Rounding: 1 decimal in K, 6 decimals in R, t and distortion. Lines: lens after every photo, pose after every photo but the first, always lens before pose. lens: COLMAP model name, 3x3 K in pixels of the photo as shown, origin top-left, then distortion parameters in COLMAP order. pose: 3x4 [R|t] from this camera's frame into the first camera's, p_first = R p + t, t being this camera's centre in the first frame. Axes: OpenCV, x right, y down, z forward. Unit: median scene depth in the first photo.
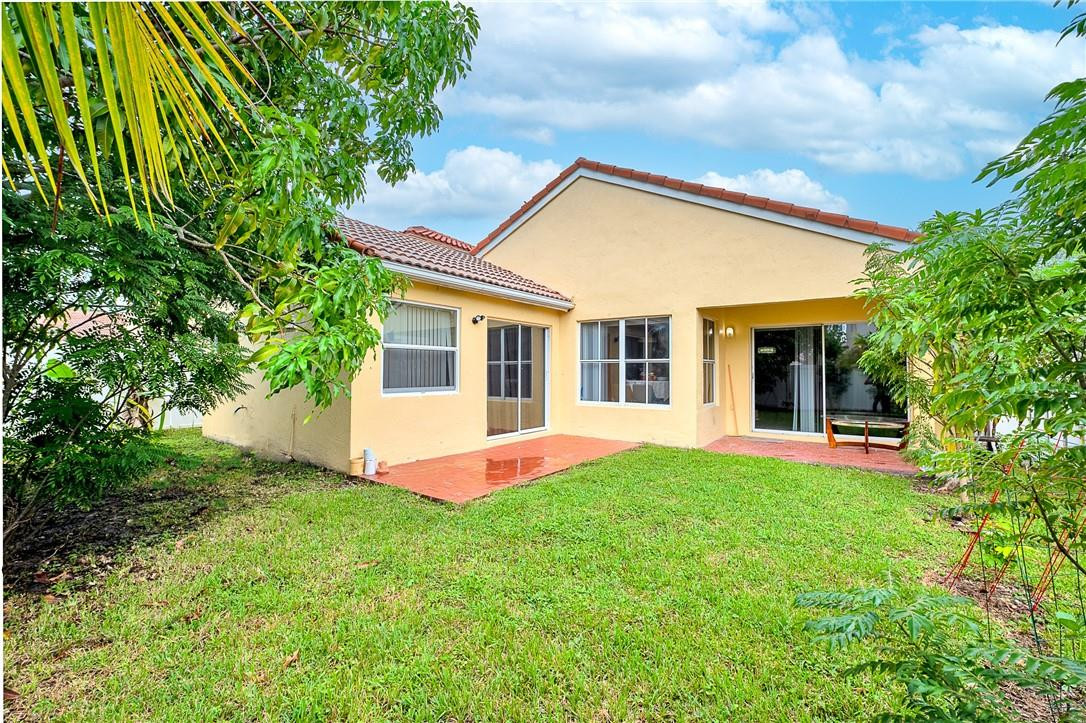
lens RADIAL K [[482.4, 0, 545.7], [0, 482.4, 359.1], [0, 0, 1]] dist [-0.002279, -0.000772]
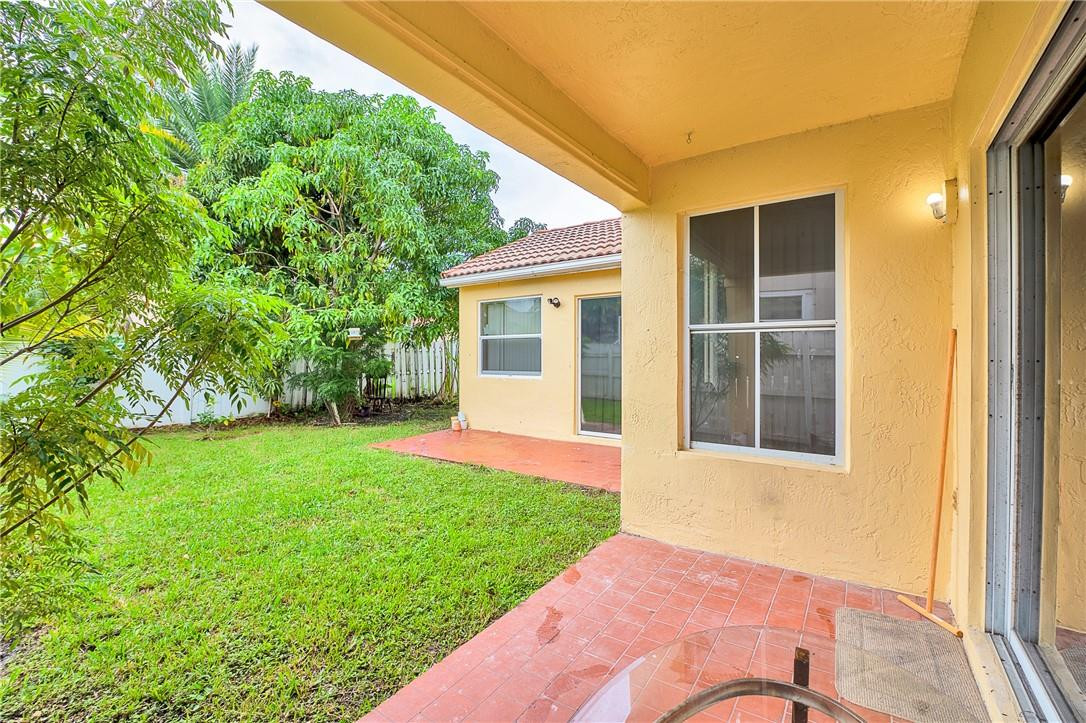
lens RADIAL K [[482.4, 0, 545.7], [0, 482.4, 359.1], [0, 0, 1]] dist [-0.002279, -0.000772]
pose [[0.001980, -0.017900, -0.999838, 0.926535], [0.023774, 0.999558, -0.017848, 0.054345], [0.999715, -0.023735, 0.002405, 1.115120]]
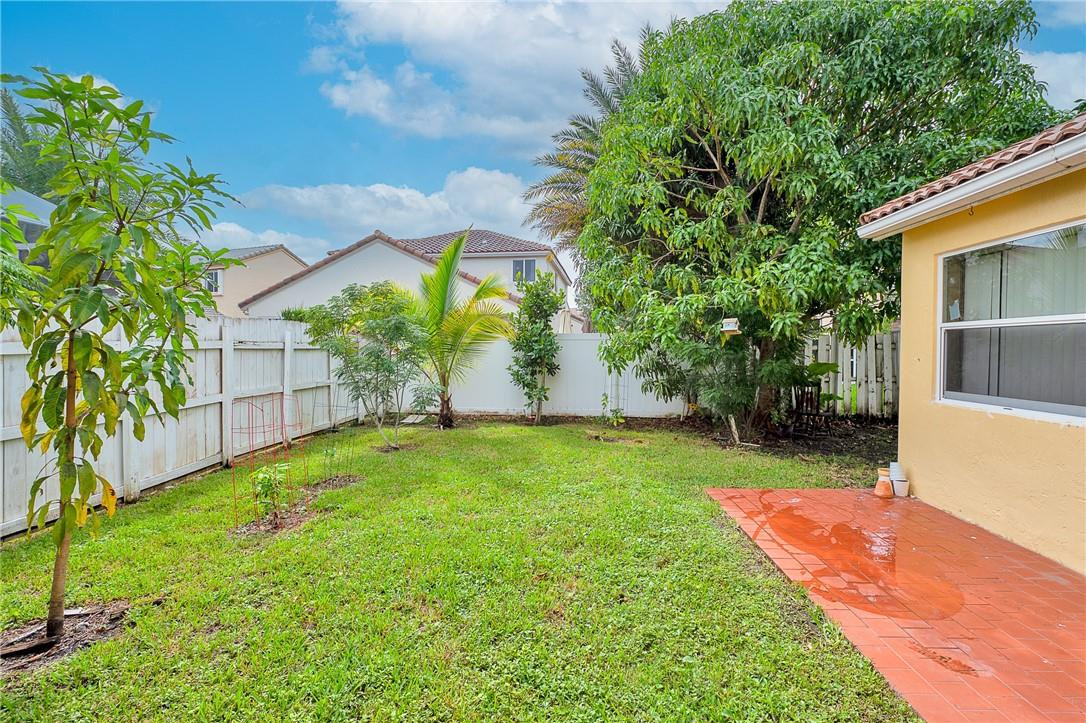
lens RADIAL K [[482.4, 0, 545.7], [0, 482.4, 359.1], [0, 0, 1]] dist [-0.002279, -0.000772]
pose [[-0.855830, -0.015346, -0.517030, 0.456234], [-0.015110, 0.999875, -0.004666, 0.026782], [0.517037, 0.003819, -0.855955, 1.220586]]
